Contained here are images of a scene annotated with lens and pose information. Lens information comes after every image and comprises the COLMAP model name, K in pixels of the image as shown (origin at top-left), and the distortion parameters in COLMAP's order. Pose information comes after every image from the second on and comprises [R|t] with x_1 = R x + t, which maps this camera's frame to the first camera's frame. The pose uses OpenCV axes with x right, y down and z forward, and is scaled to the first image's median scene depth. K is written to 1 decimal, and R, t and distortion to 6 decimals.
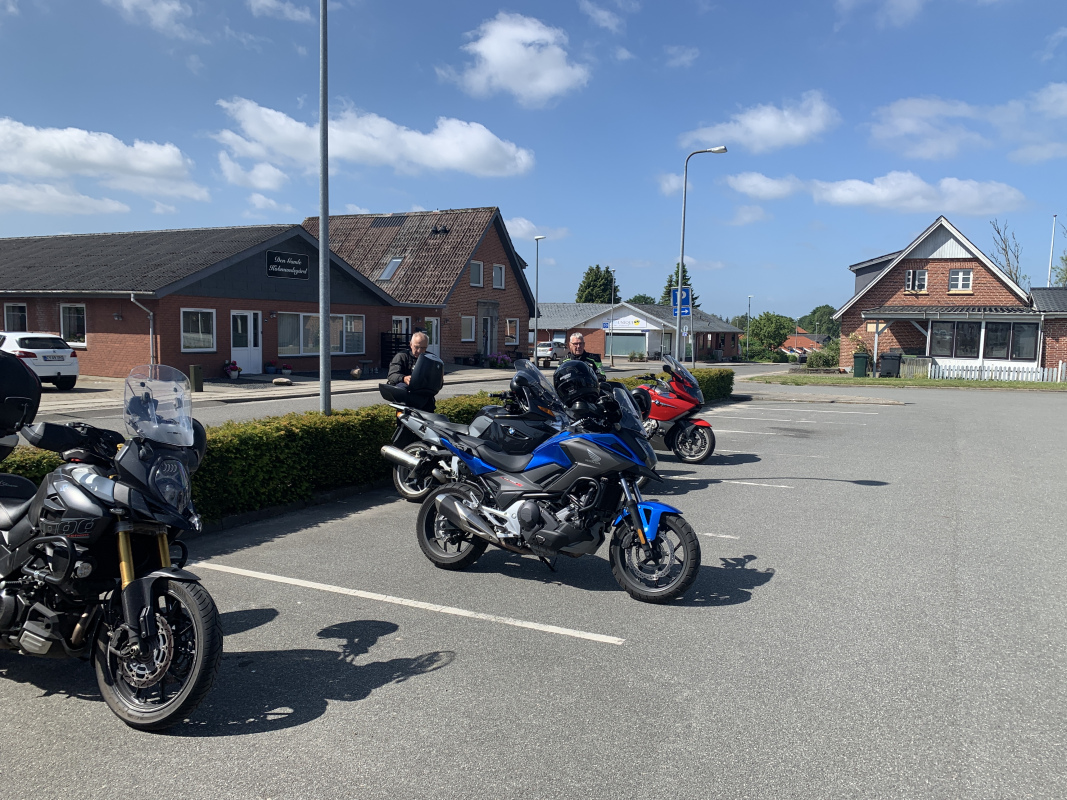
lens RADIAL K [[818.6, 0, 534.0], [0, 818.6, 415.9], [0, 0, 1]] dist [0.115219, -0.204450]
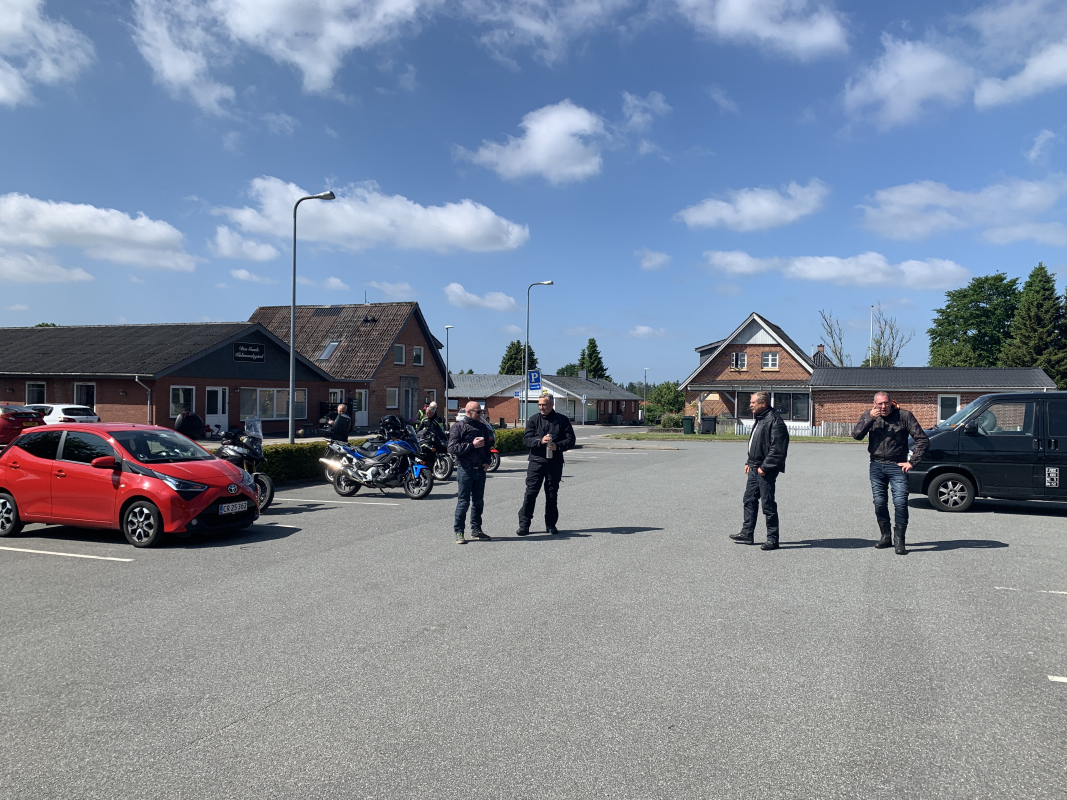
lens RADIAL K [[818.6, 0, 534.0], [0, 818.6, 415.9], [0, 0, 1]] dist [0.115219, -0.204450]
pose [[0.997519, -0.006056, 0.070136, 0.055906], [0.011706, 0.996692, -0.080430, 0.027422], [-0.069416, 0.081051, 0.994290, -0.297730]]
